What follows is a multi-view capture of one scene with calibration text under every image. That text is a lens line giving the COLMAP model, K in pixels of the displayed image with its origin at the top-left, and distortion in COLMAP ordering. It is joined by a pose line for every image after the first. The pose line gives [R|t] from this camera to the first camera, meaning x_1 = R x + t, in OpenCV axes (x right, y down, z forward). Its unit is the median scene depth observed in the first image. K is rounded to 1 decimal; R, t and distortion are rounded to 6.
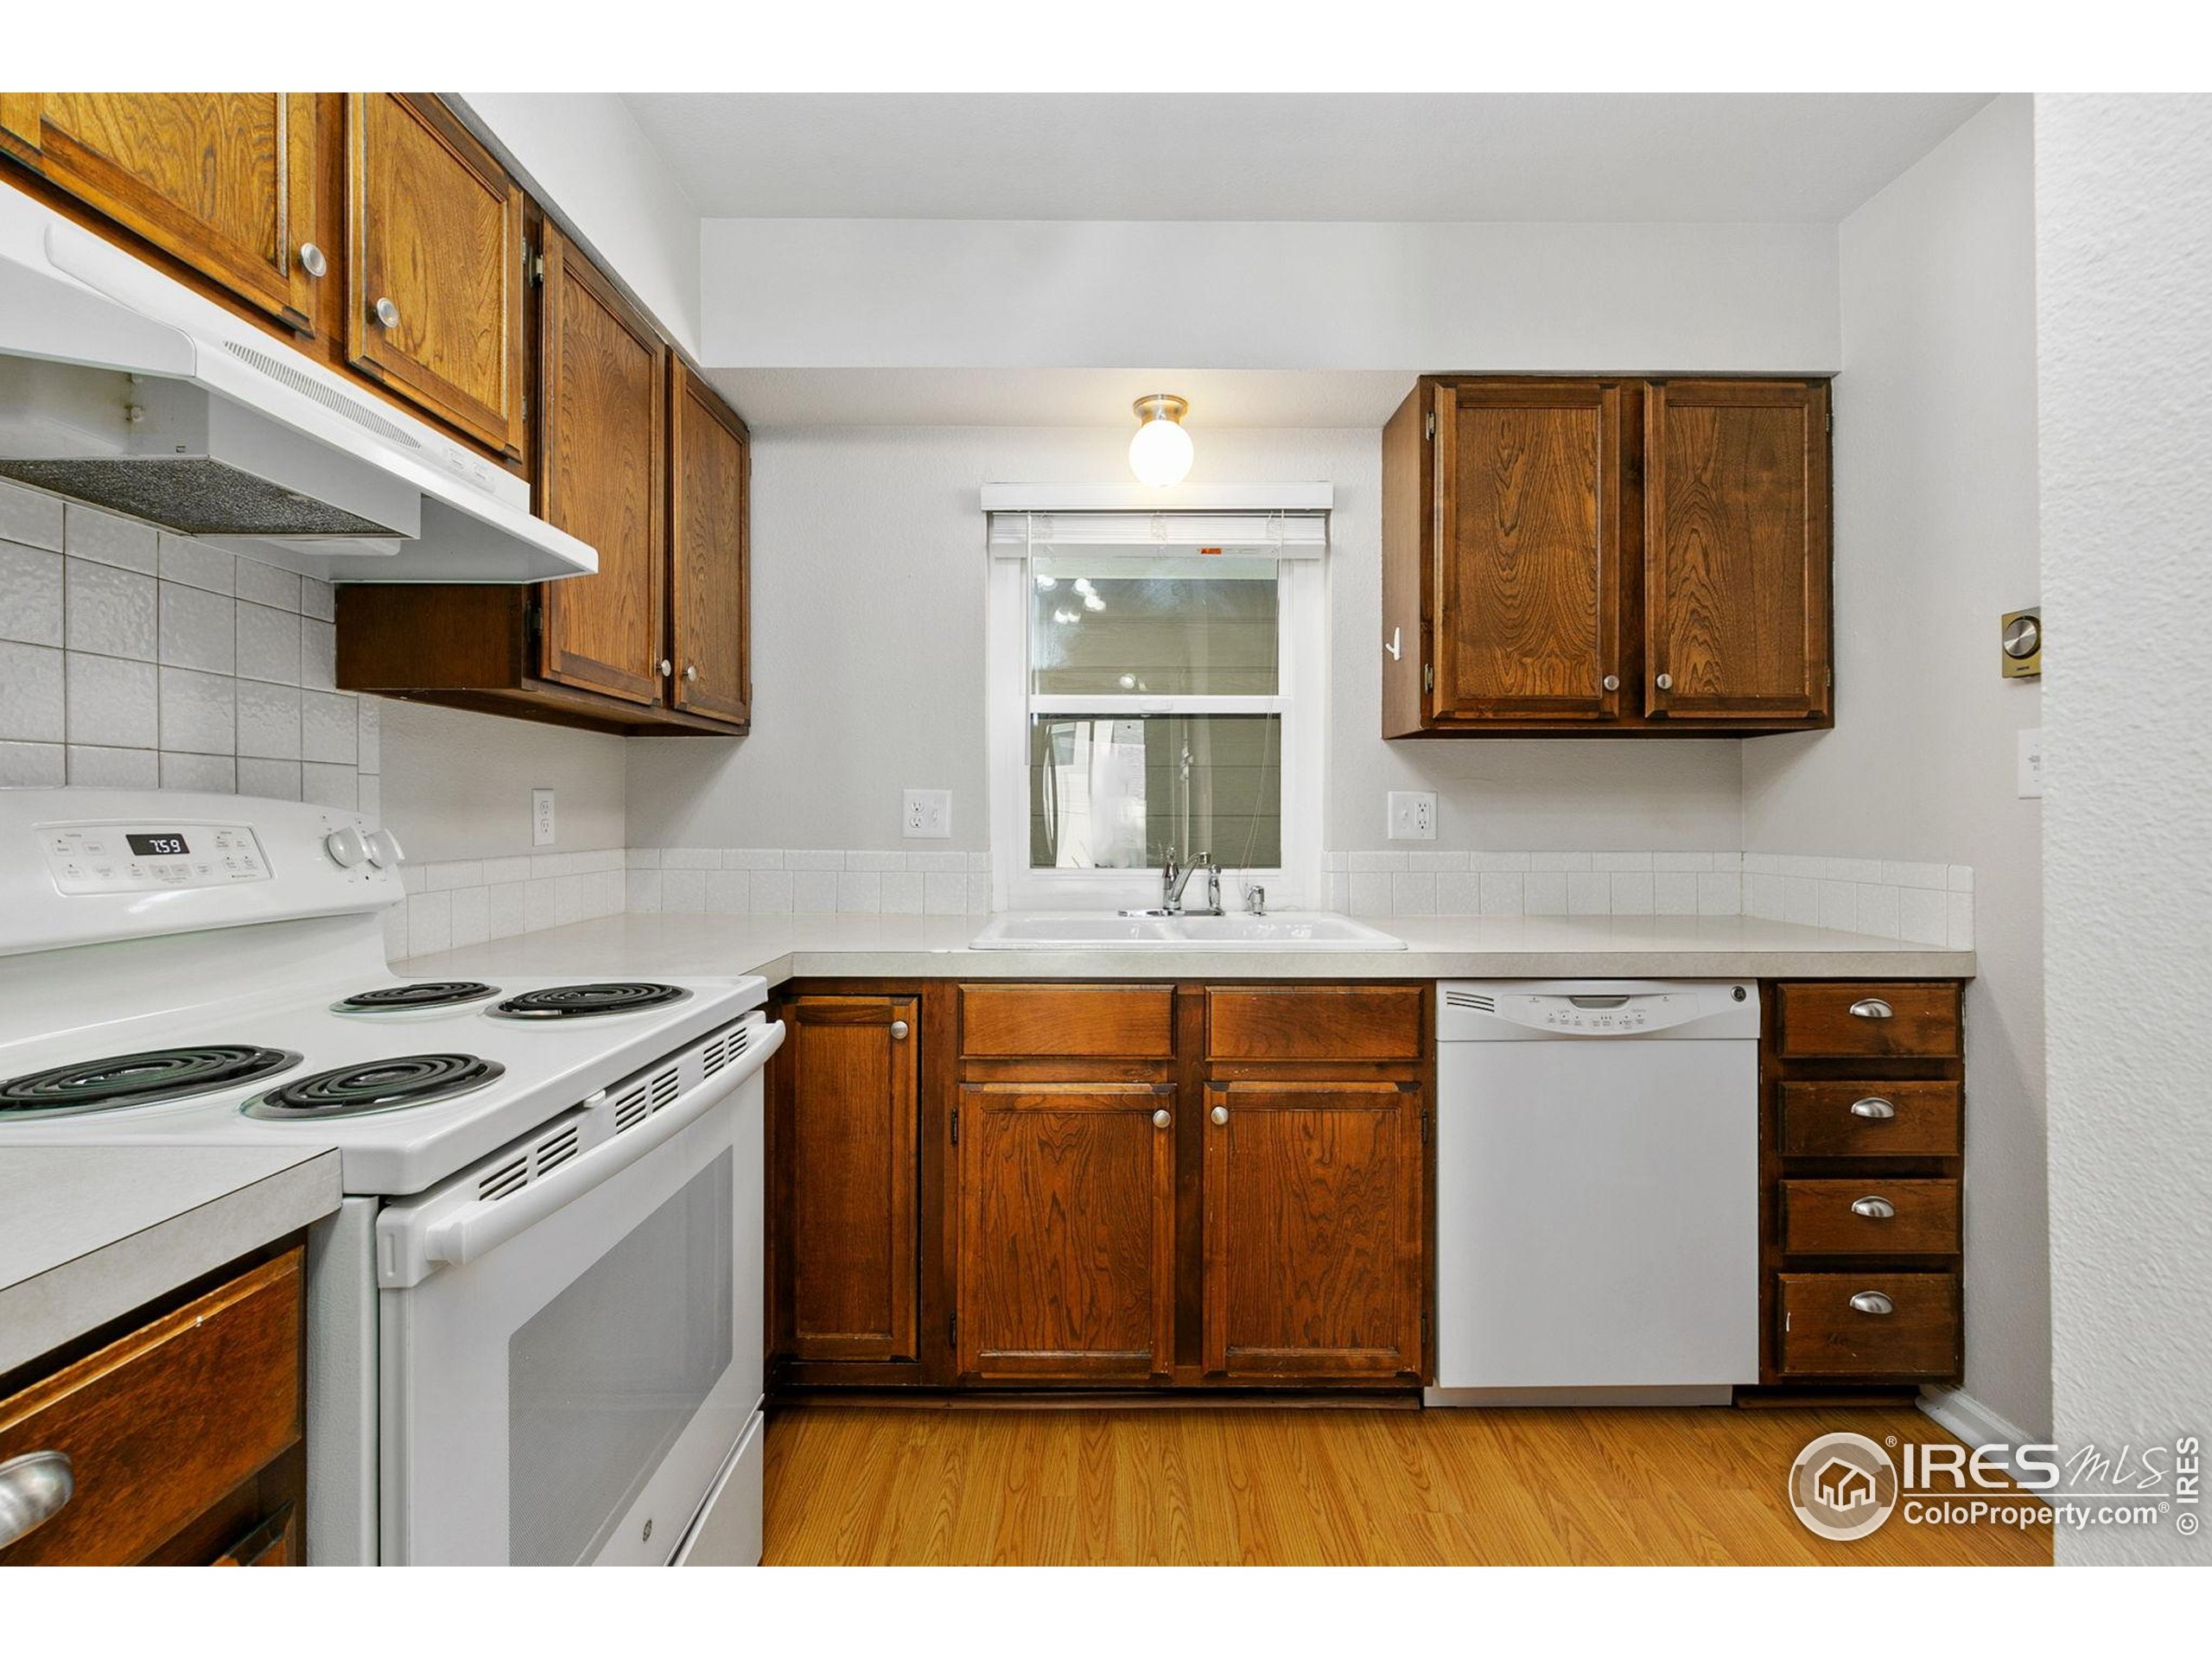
lens RADIAL K [[959.1, 0, 1106.3], [0, 959.1, 823.2], [0, 0, 1]] dist [0.003285, 0.002164]
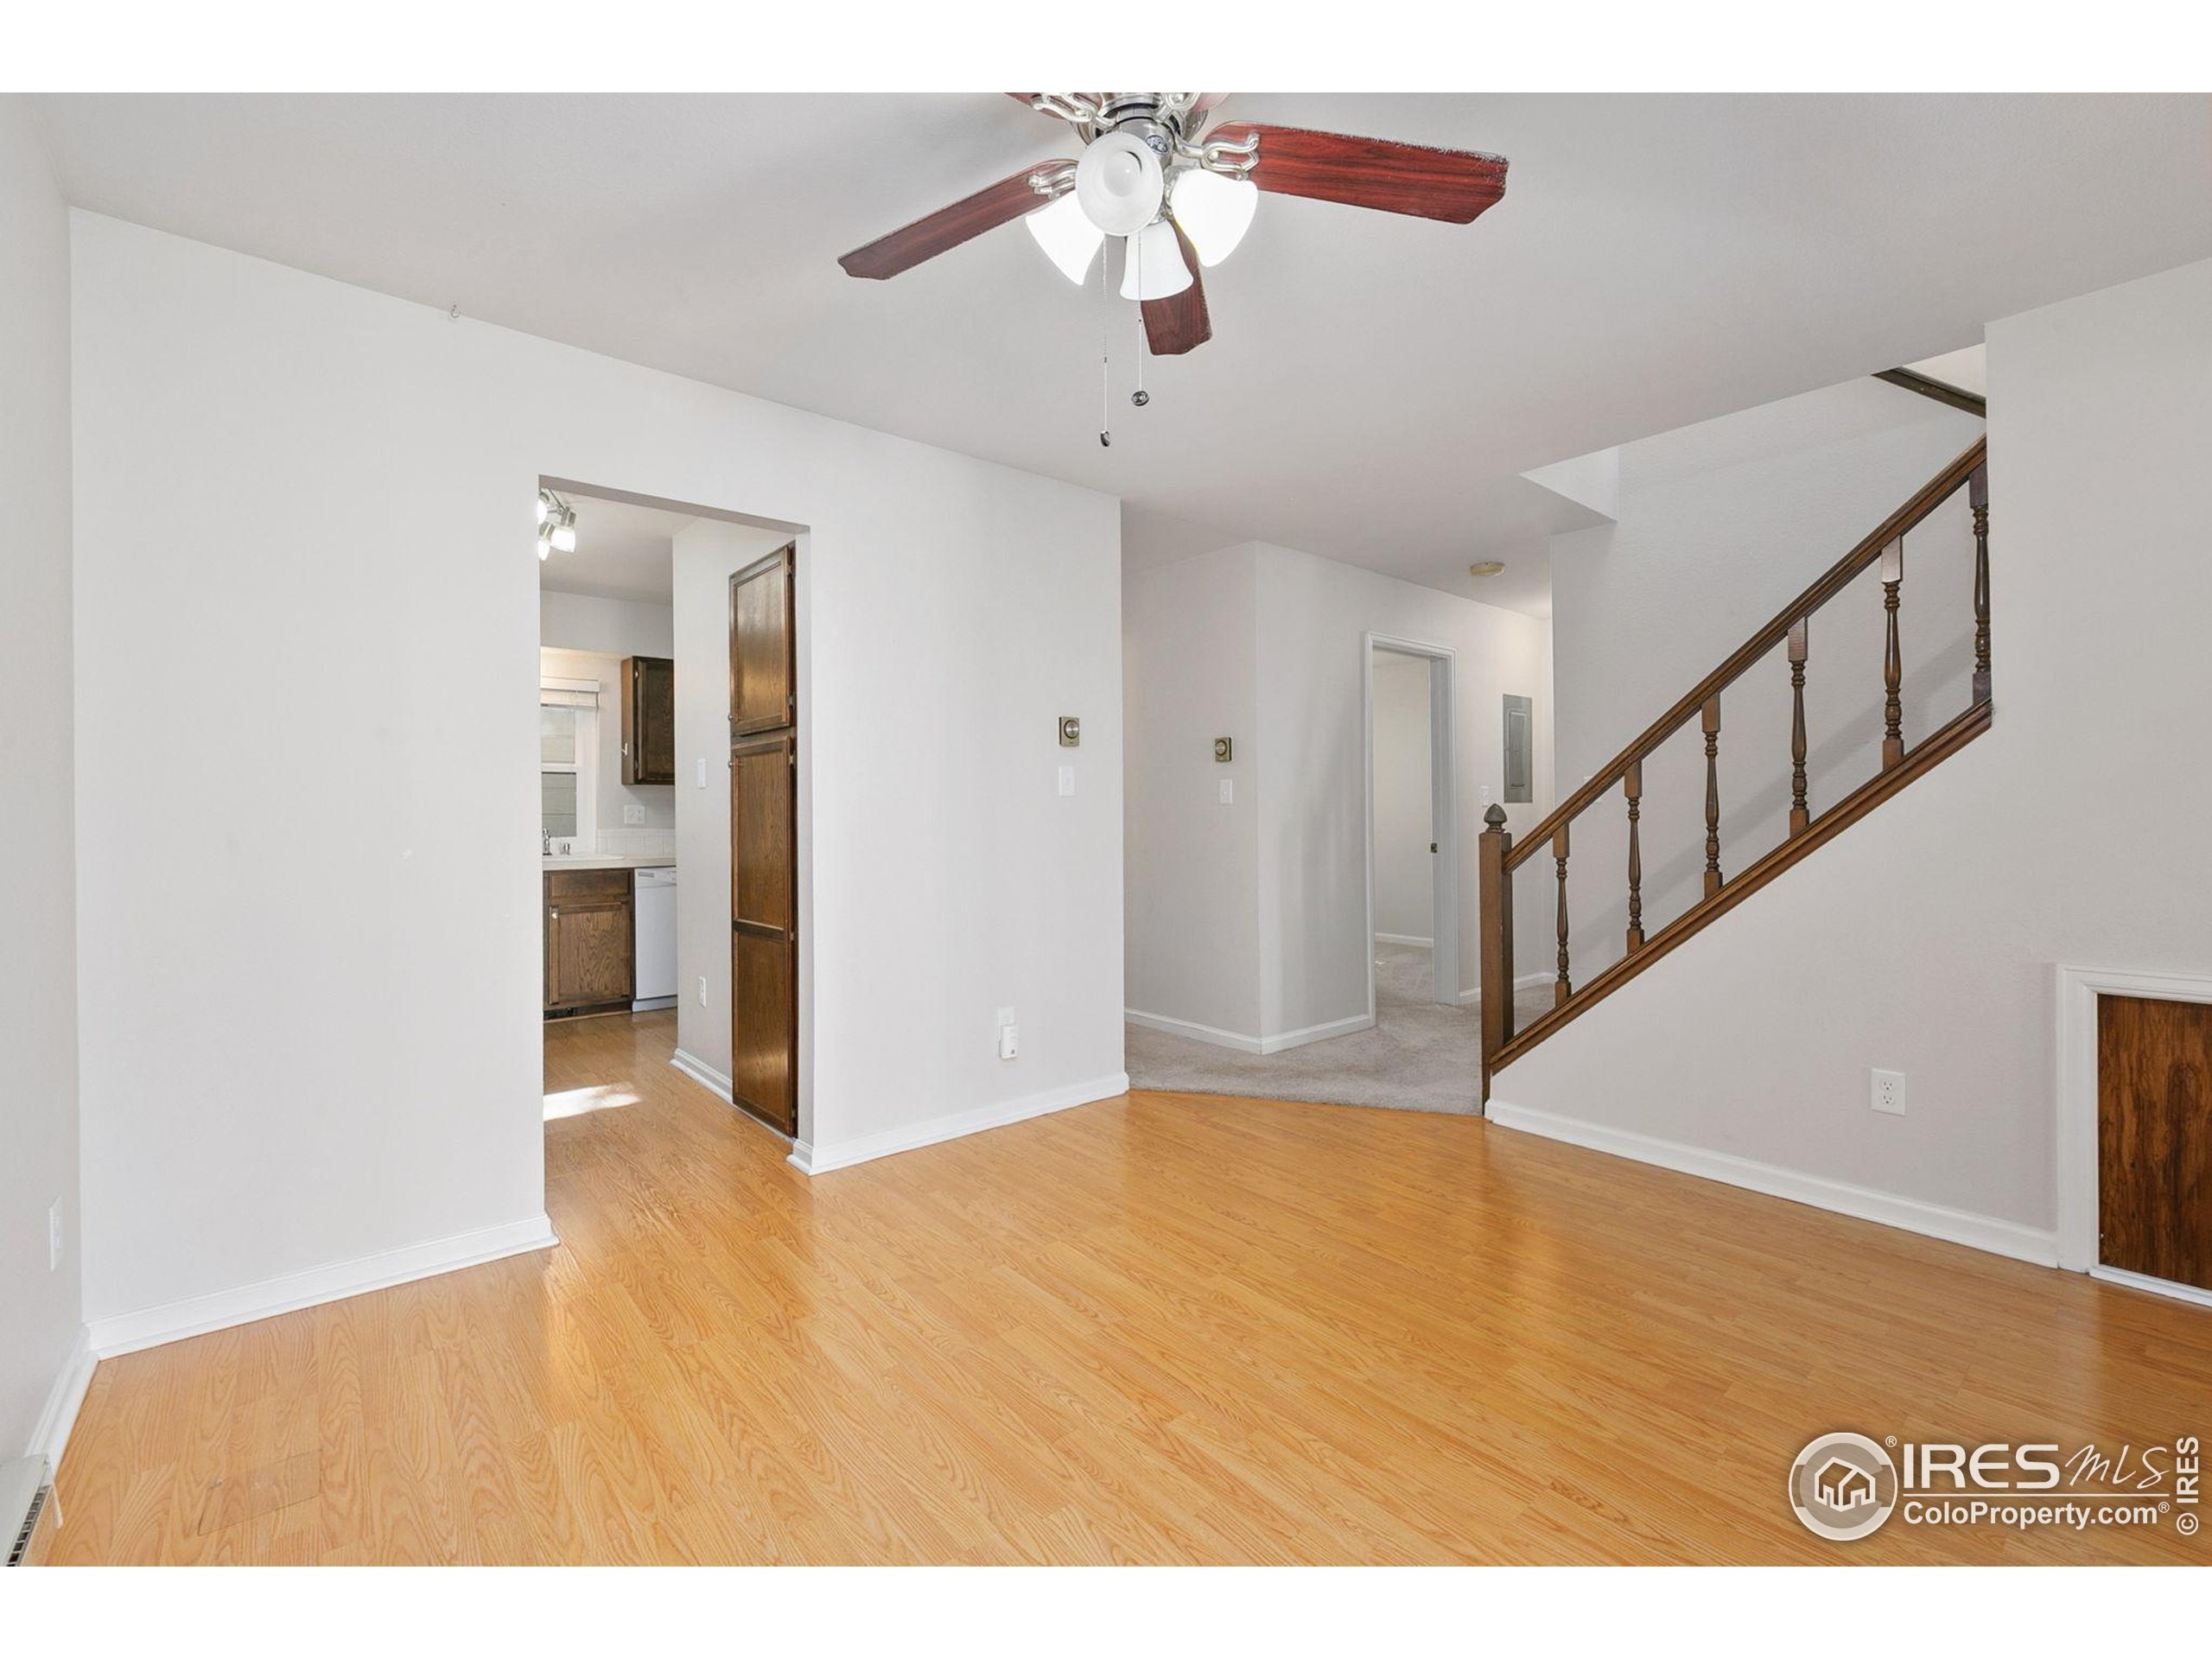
lens RADIAL K [[959.1, 0, 1106.1], [0, 959.1, 822.8], [0, 0, 1]] dist [0.003285, 0.002164]
pose [[0.769763, -0.005163, 0.638308, -0.386453], [0.006633, 0.999978, 0.000090, 0.023127], [-0.638295, 0.004165, 0.769781, -1.978647]]
